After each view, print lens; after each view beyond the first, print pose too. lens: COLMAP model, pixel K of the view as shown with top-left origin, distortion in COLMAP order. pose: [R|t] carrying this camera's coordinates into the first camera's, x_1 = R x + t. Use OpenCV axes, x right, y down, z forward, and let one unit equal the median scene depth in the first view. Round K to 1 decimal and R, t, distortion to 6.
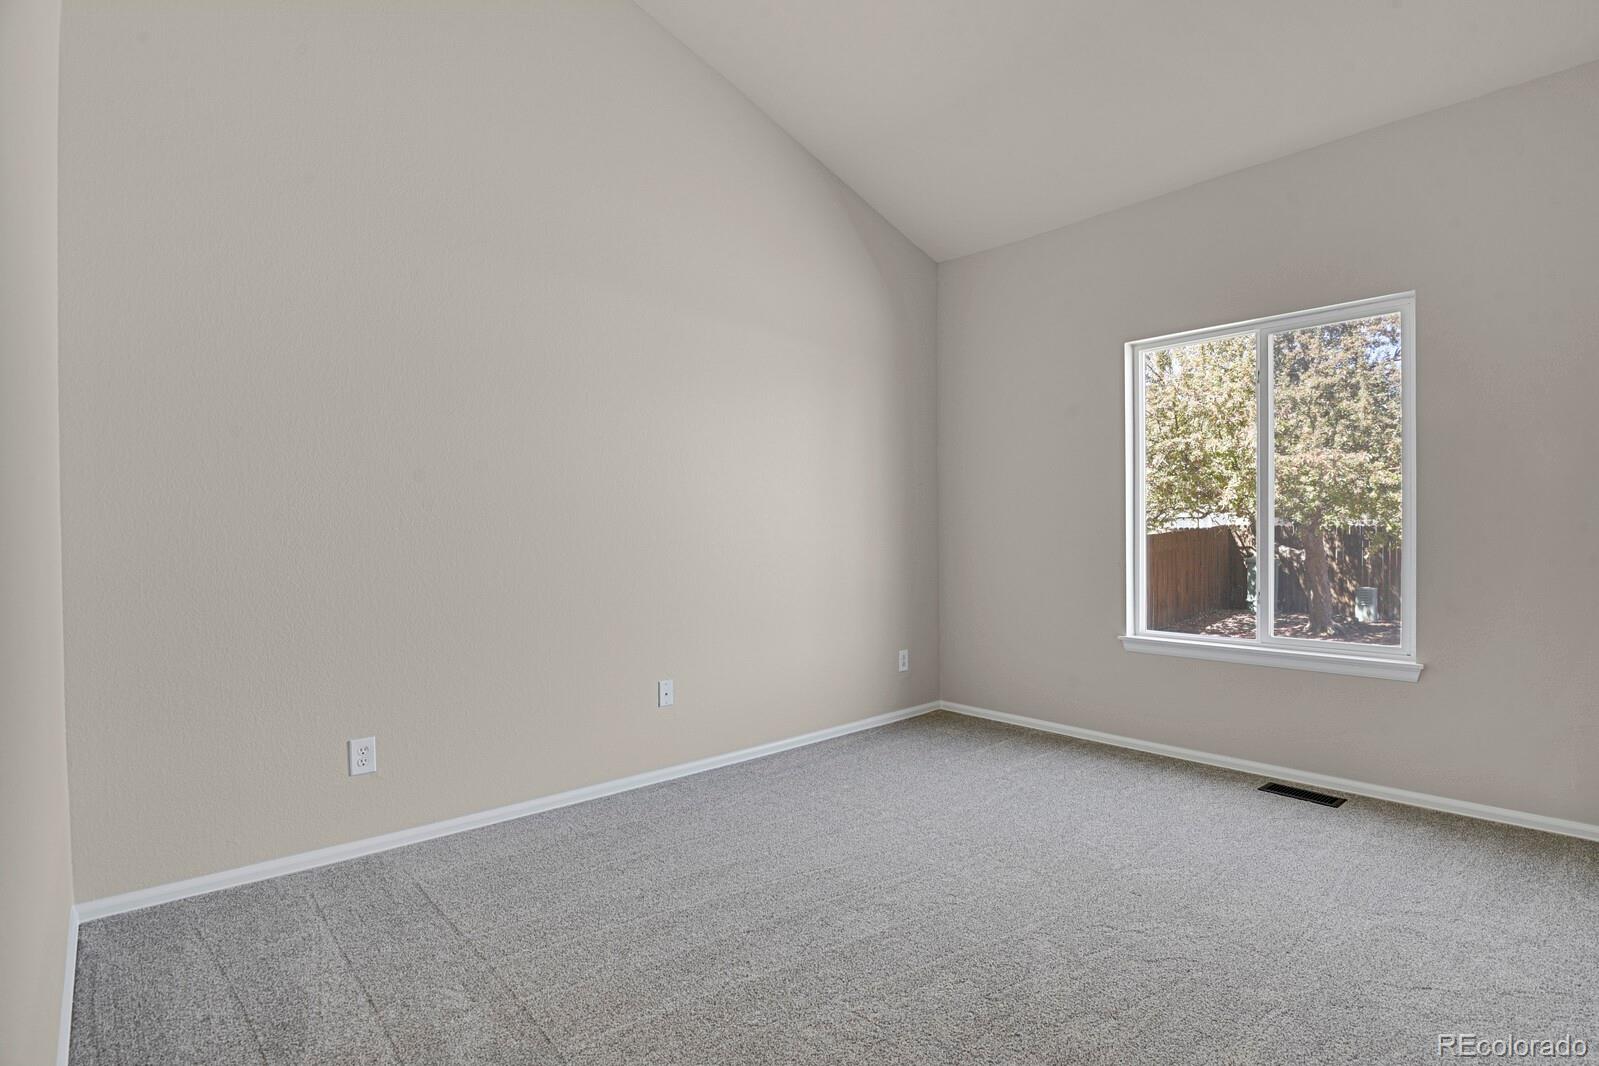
lens RADIAL K [[779.3, 0, 796.2], [0, 779.3, 532.5], [0, 0, 1]] dist [-0.023830, -0.004785]
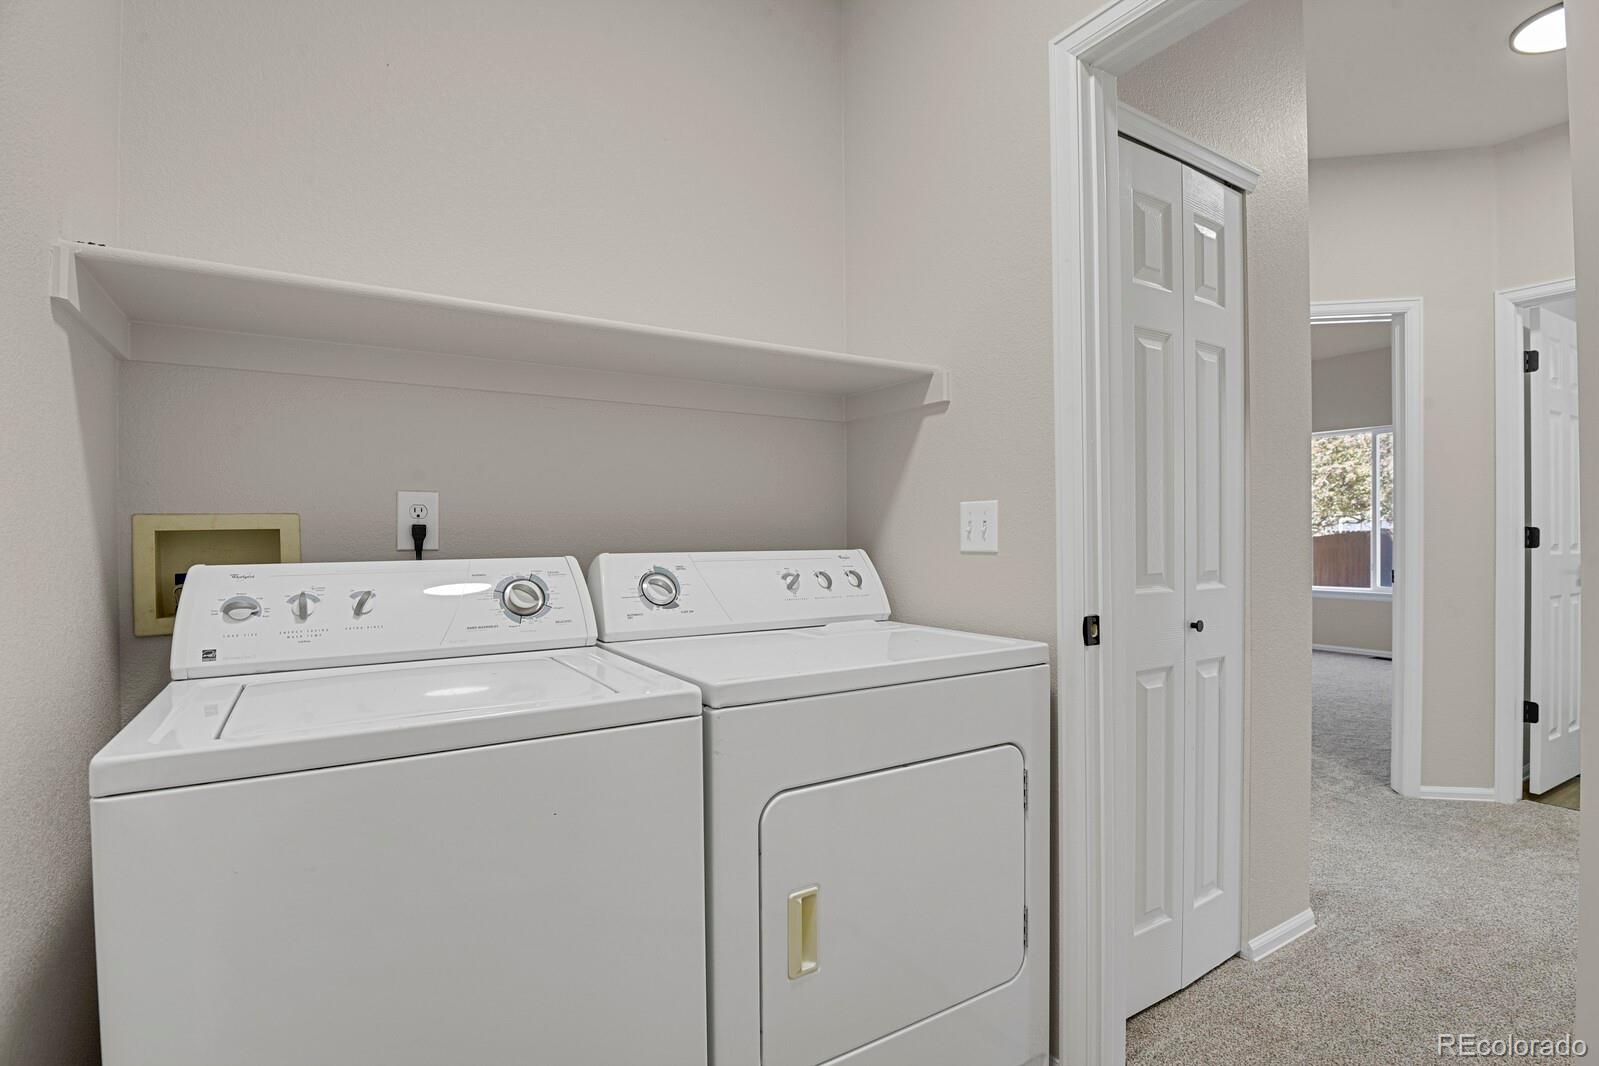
lens RADIAL K [[779.3, 0, 804.8], [0, 779.3, 537.6], [0, 0, 1]] dist [-0.023830, -0.004785]
pose [[0.987619, -0.003620, -0.156827, -0.202910], [0.003635, 0.999993, -0.000190, 0.002171], [0.156827, -0.000382, 0.987626, -0.450226]]
